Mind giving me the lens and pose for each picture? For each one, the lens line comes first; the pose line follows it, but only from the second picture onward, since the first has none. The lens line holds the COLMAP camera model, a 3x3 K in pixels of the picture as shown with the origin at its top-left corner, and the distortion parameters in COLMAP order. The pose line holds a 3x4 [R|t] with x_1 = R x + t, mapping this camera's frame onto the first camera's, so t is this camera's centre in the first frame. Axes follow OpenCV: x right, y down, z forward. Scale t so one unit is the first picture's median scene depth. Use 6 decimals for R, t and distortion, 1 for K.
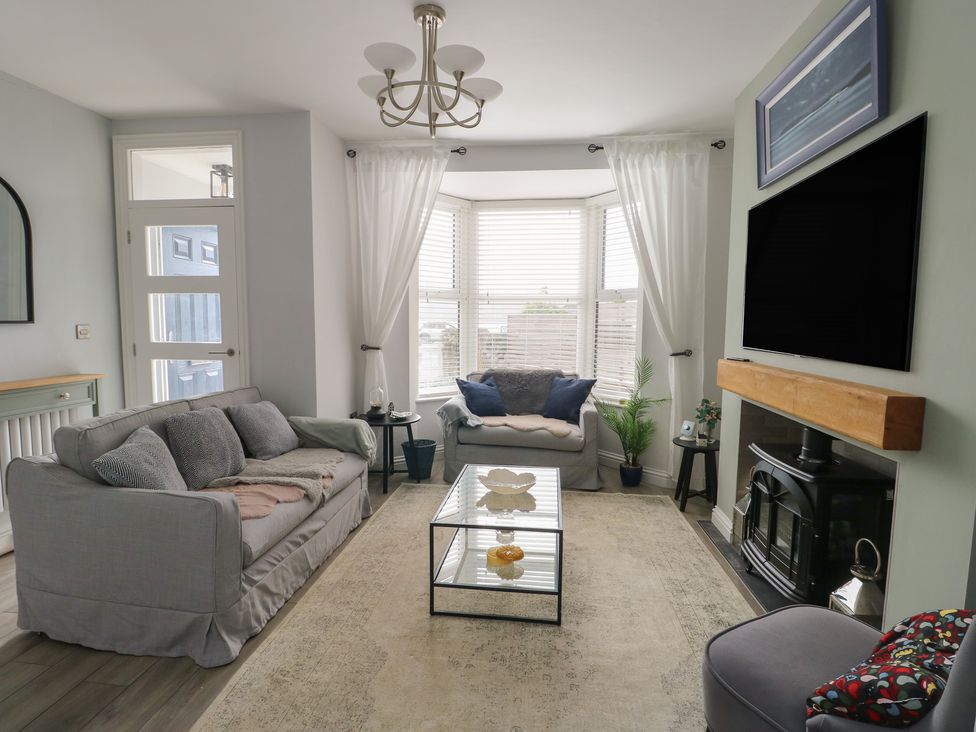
lens RADIAL K [[510.6, 0, 488.0], [0, 510.6, 366.0], [0, 0, 1]] dist [0.002261, -0.000231]
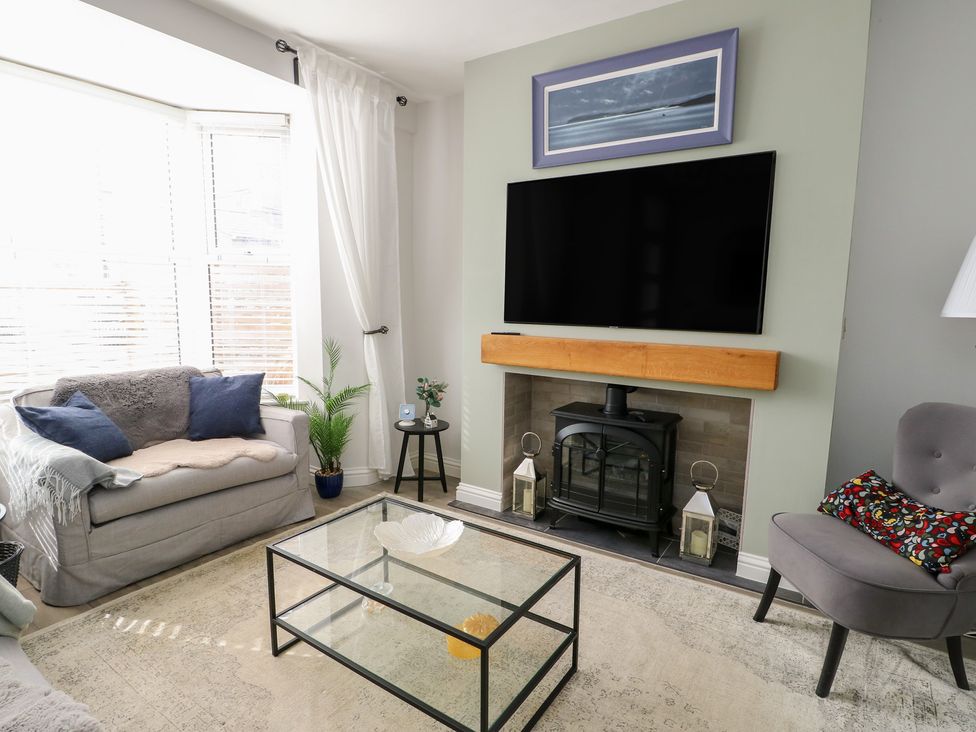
lens RADIAL K [[532.3, 0, 488.0], [0, 532.3, 366.0], [0, 0, 1]] dist [0.000761, -0.000159]
pose [[0.466301, -0.115351, 0.877073, -0.363506], [0.067905, 0.993204, 0.094522, -0.040172], [-0.882016, 0.015482, 0.470965, 0.418946]]
